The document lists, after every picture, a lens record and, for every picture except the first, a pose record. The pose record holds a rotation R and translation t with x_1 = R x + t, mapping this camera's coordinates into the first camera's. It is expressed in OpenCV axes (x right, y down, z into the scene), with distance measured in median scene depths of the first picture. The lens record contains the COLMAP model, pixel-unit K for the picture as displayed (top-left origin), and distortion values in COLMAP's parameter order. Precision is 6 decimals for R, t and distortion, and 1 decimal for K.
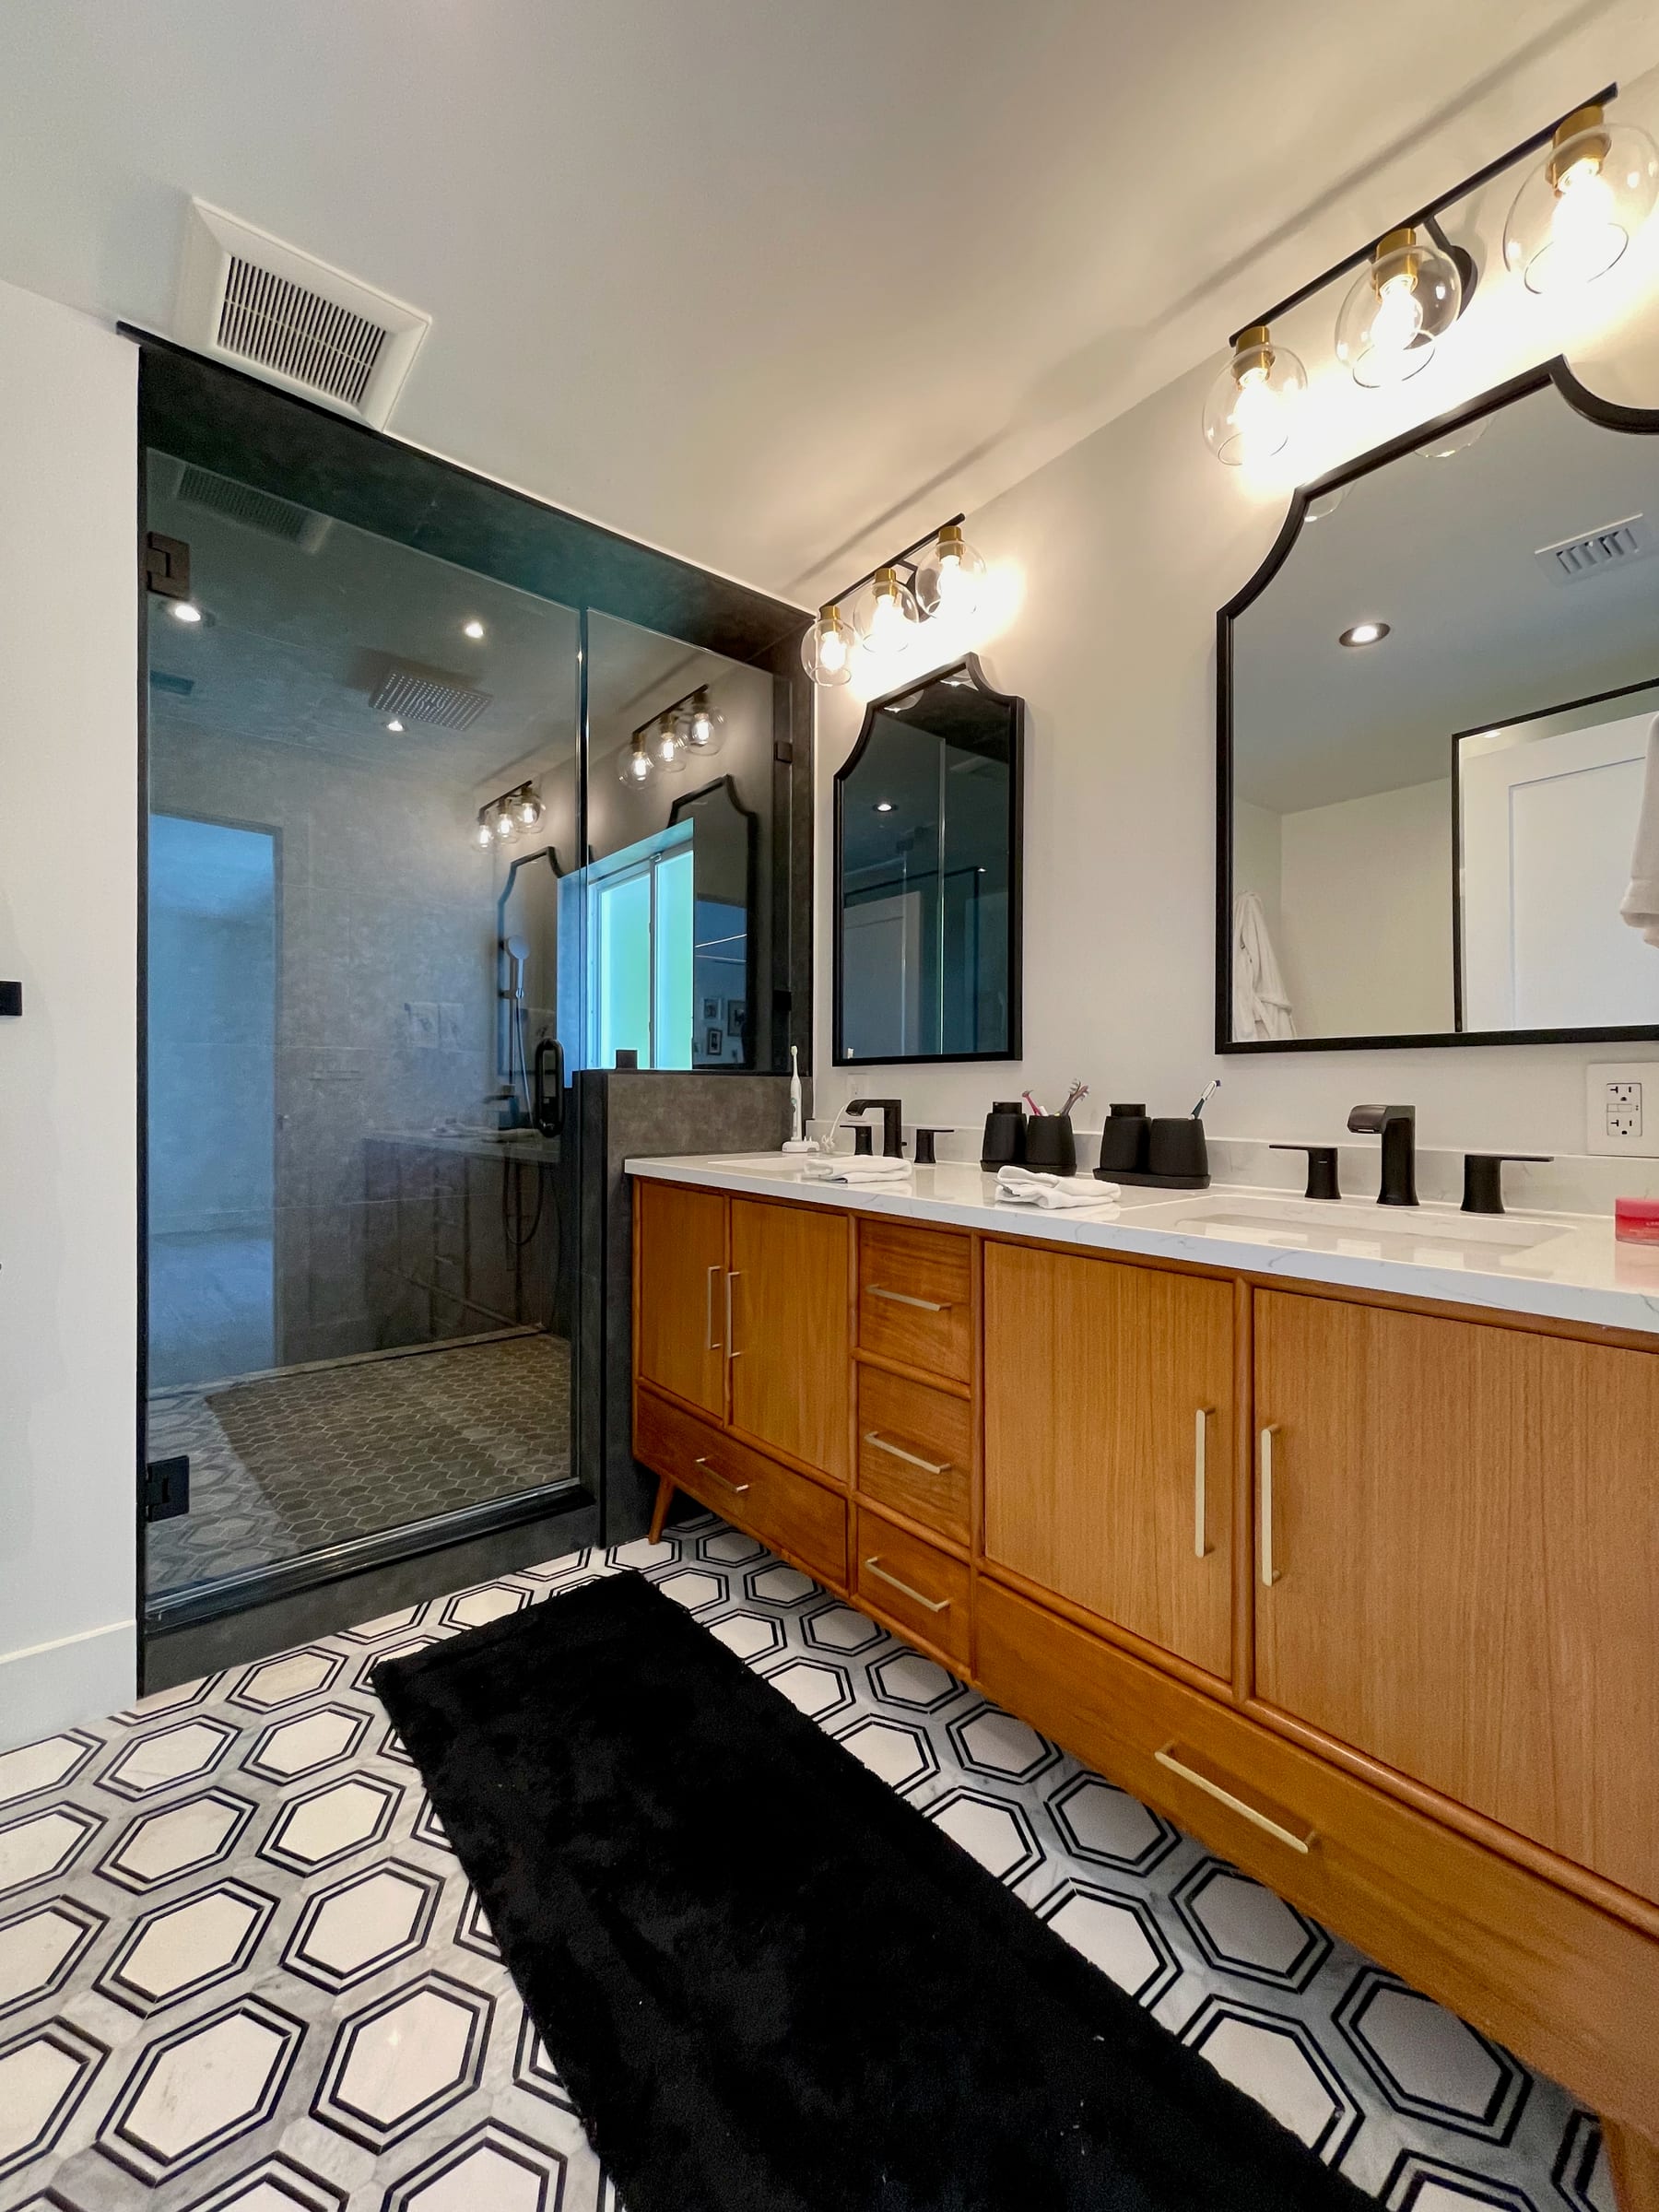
lens RADIAL K [[897.4, 0, 823.9], [0, 897.4, 1093.1], [0, 0, 1]] dist [-0.007406, 0.000168]
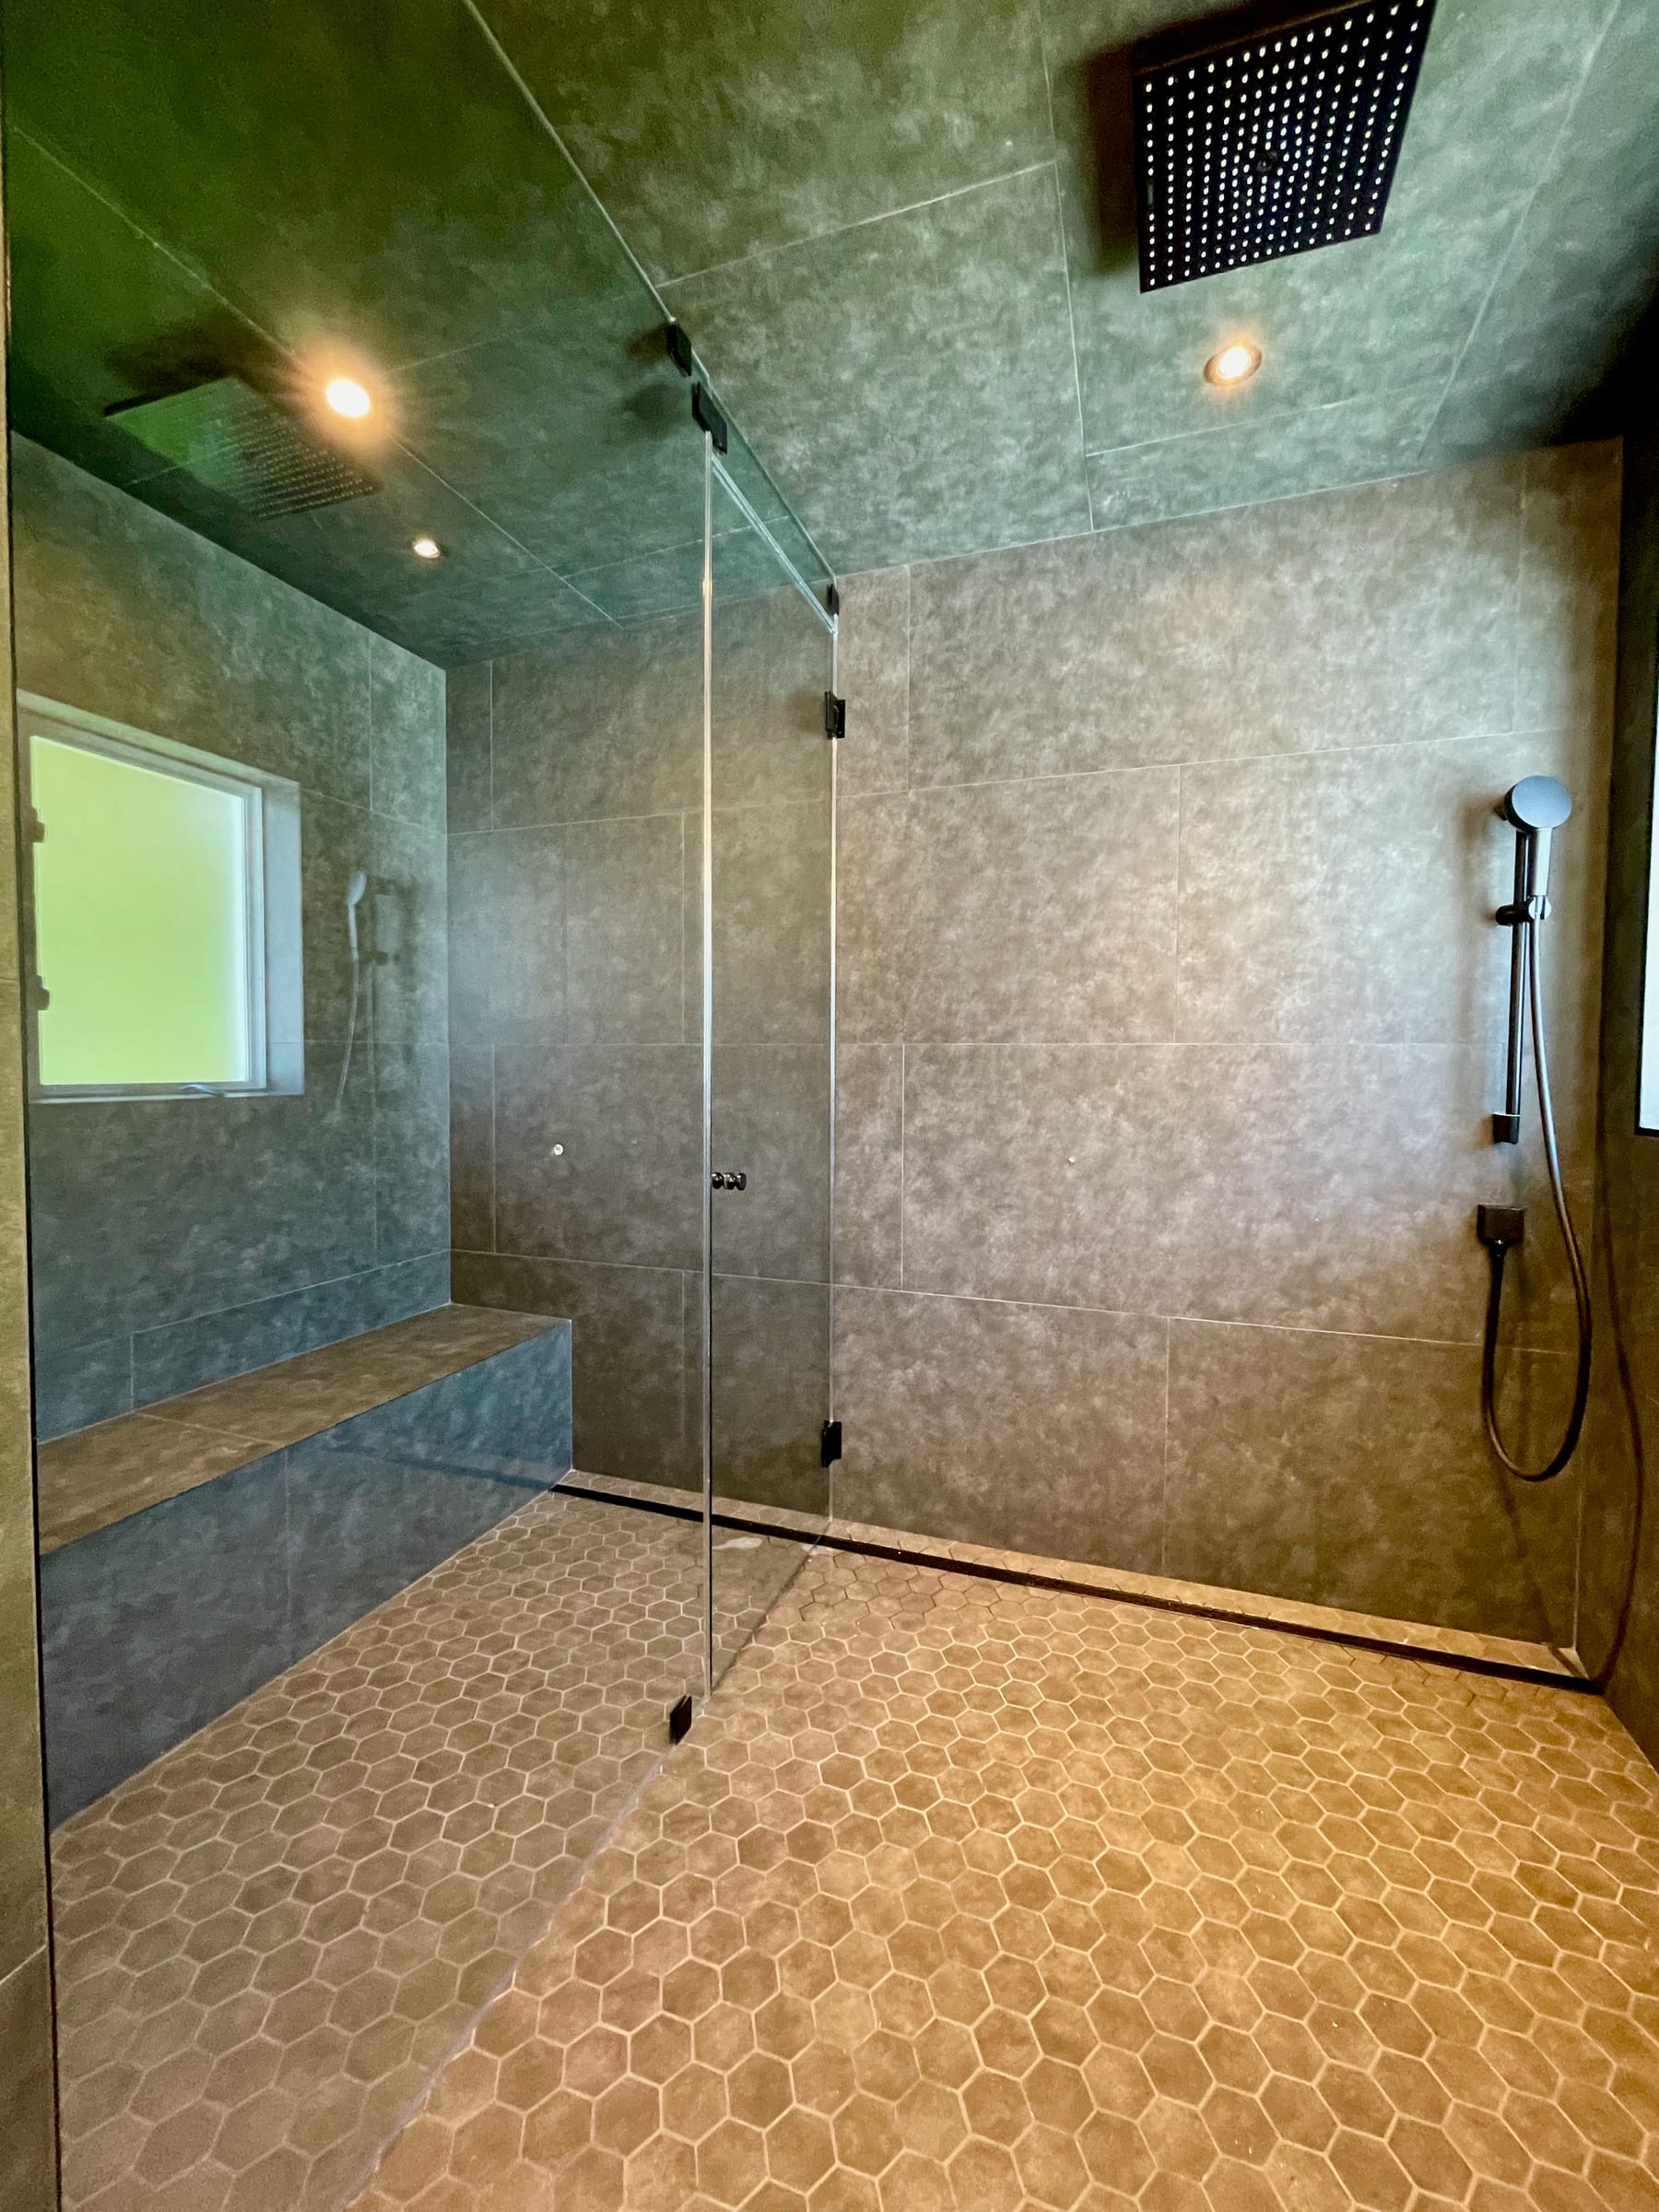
lens RADIAL K [[897.4, 0, 827.7], [0, 897.4, 1099.5], [0, 0, 1]] dist [-0.007406, 0.000168]
pose [[0.525661, 0.030745, -0.850138, -0.167648], [-0.006462, 0.999462, 0.032149, -0.032839], [0.850669, -0.011407, 0.525577, 0.531339]]
